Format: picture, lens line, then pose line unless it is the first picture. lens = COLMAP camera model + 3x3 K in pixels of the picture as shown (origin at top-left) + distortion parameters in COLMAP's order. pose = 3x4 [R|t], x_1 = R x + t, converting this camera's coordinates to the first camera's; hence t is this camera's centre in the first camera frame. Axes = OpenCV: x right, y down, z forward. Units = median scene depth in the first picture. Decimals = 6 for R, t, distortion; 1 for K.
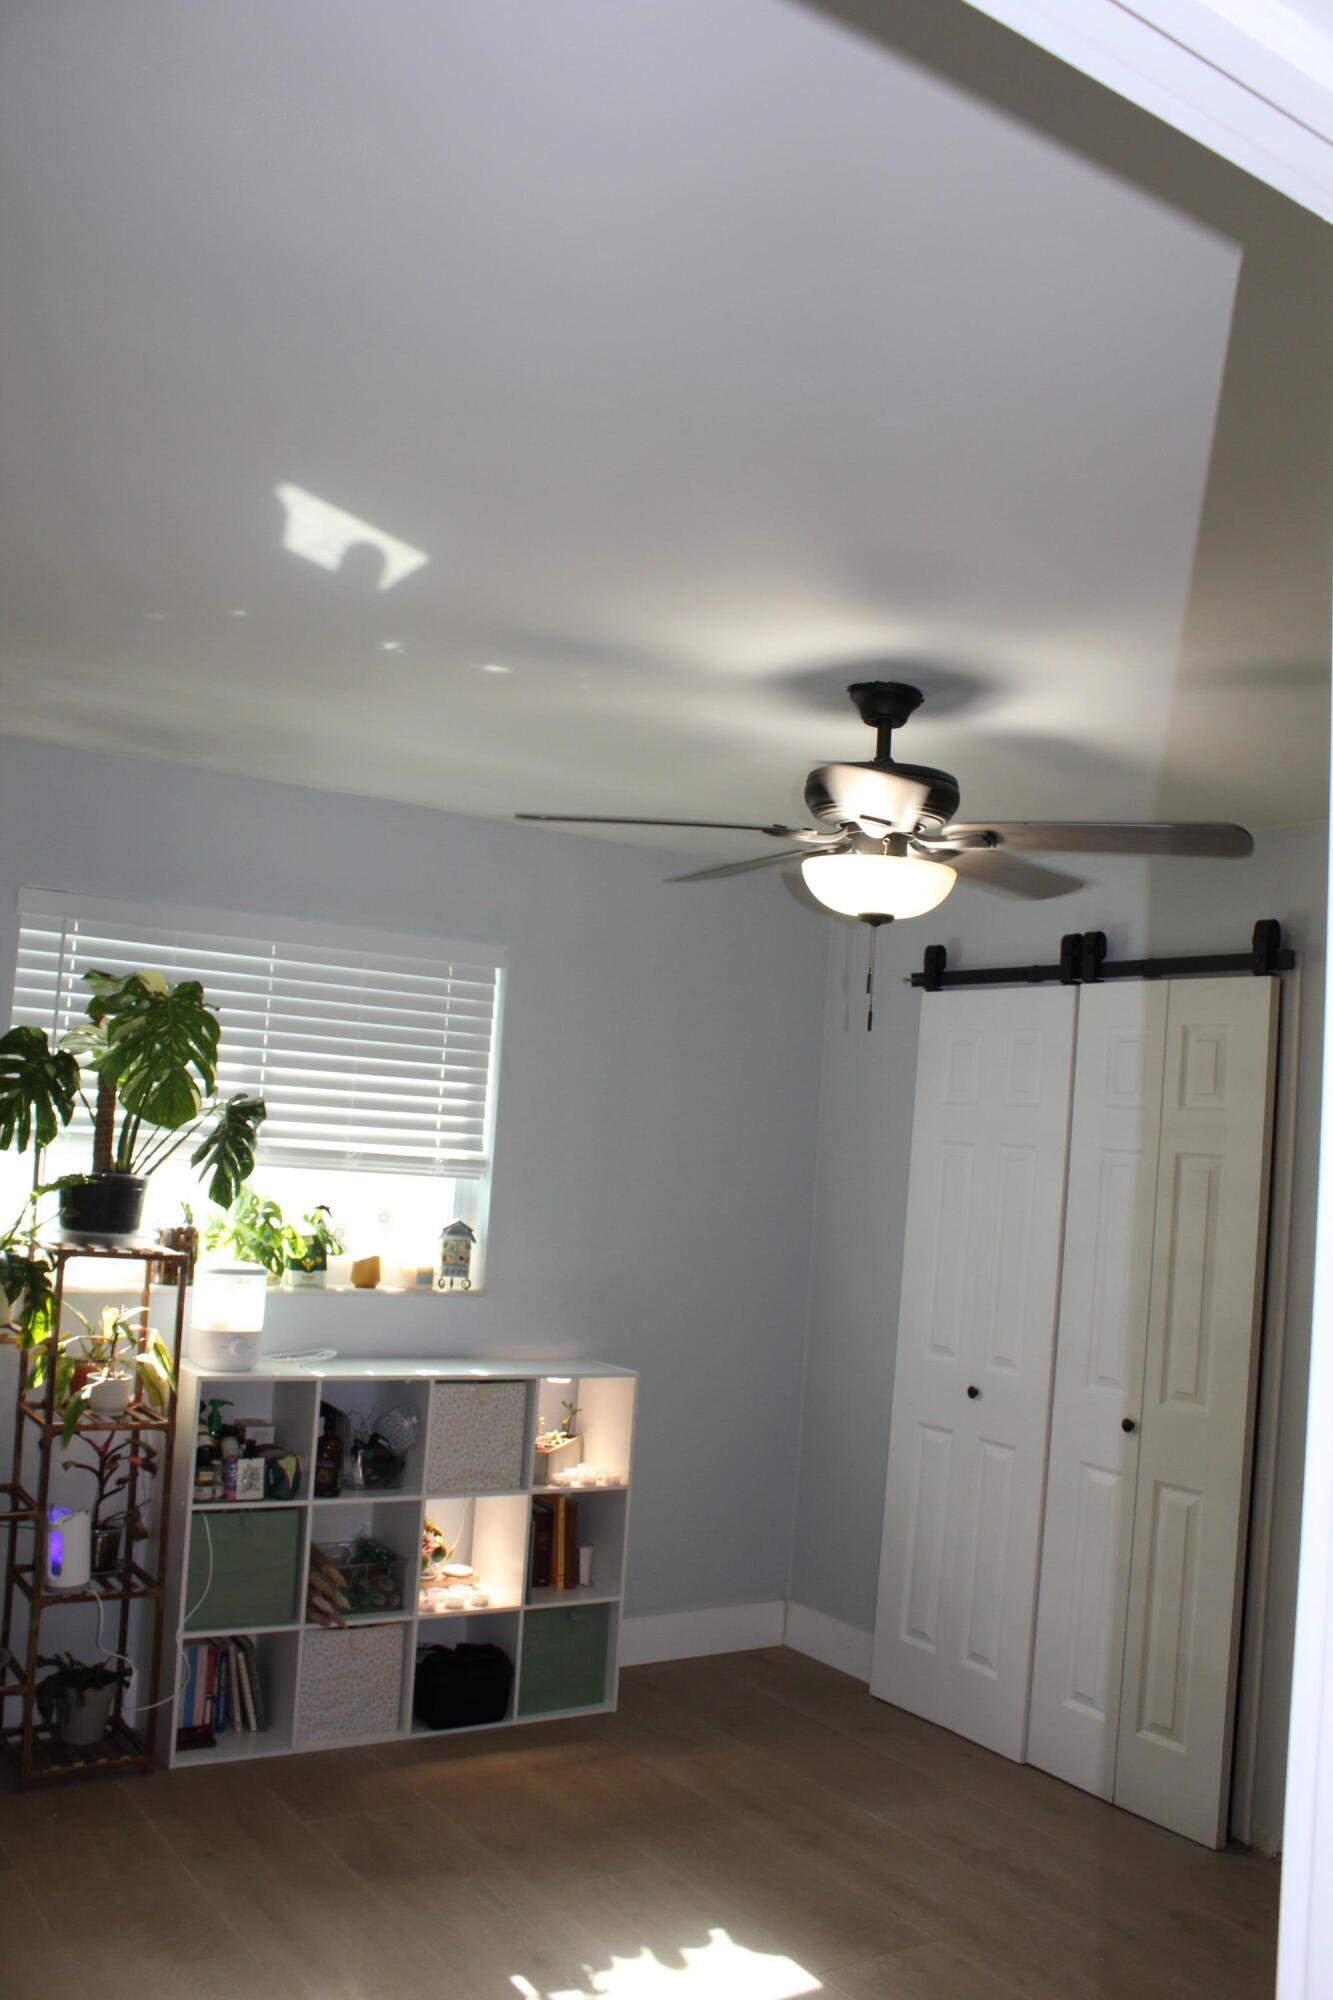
lens RADIAL K [[1655.4, 0, 666.5], [0, 1655.4, 1000.0], [0, 0, 1]] dist [-0.162571, 0.149234]
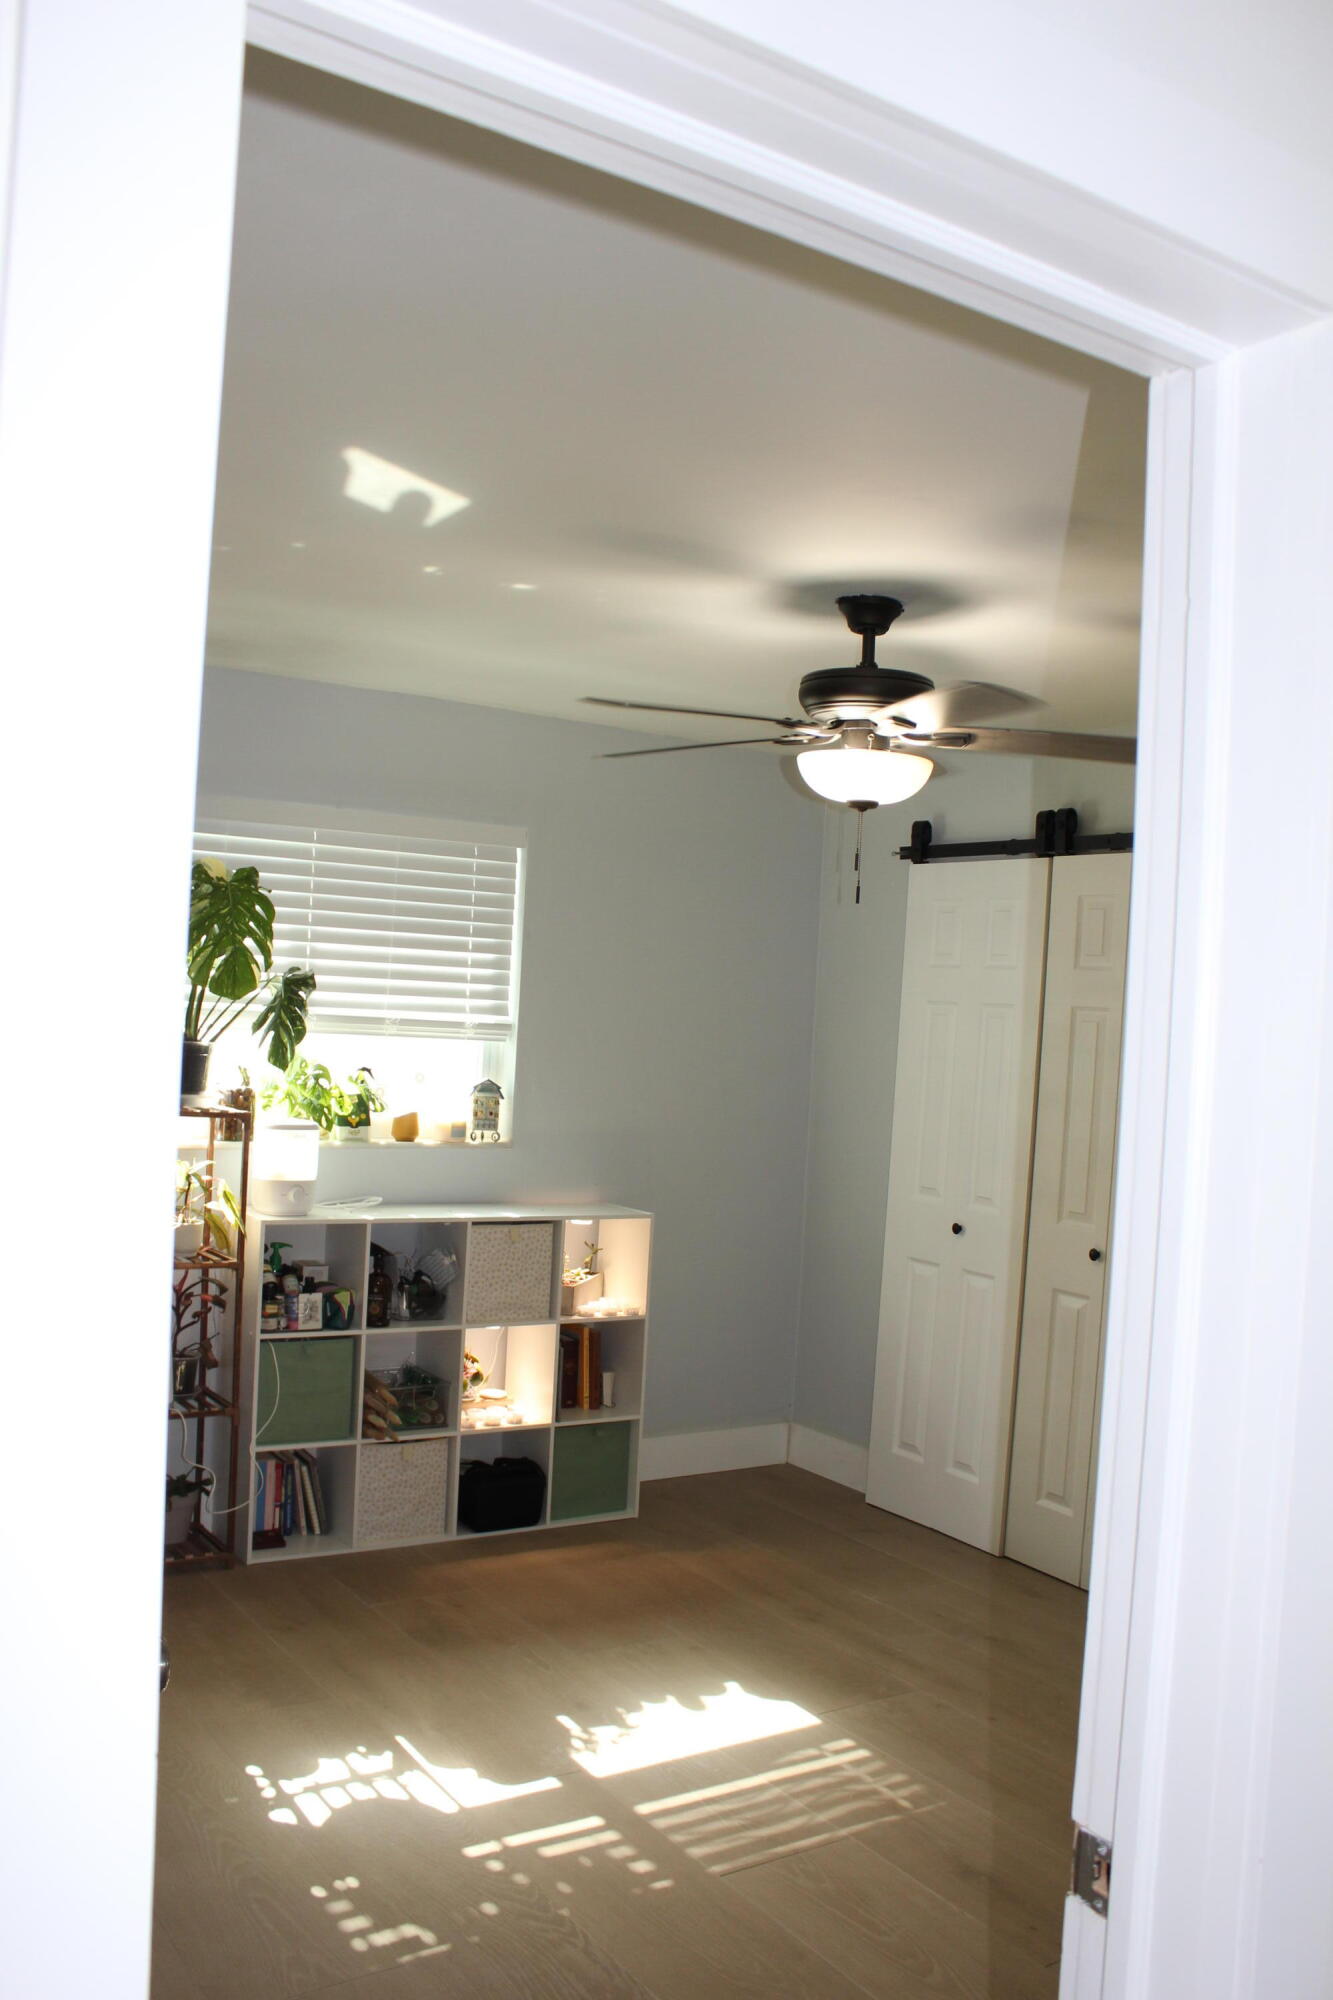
lens RADIAL K [[1655.4, 0, 666.5], [0, 1655.4, 1000.0], [0, 0, 1]] dist [-0.162571, 0.149234]
pose [[0.999910, -0.013425, -0.000371, -0.006632], [0.013411, 0.996657, 0.080589, -0.006427], [-0.000713, -0.080587, 0.996747, -0.102552]]
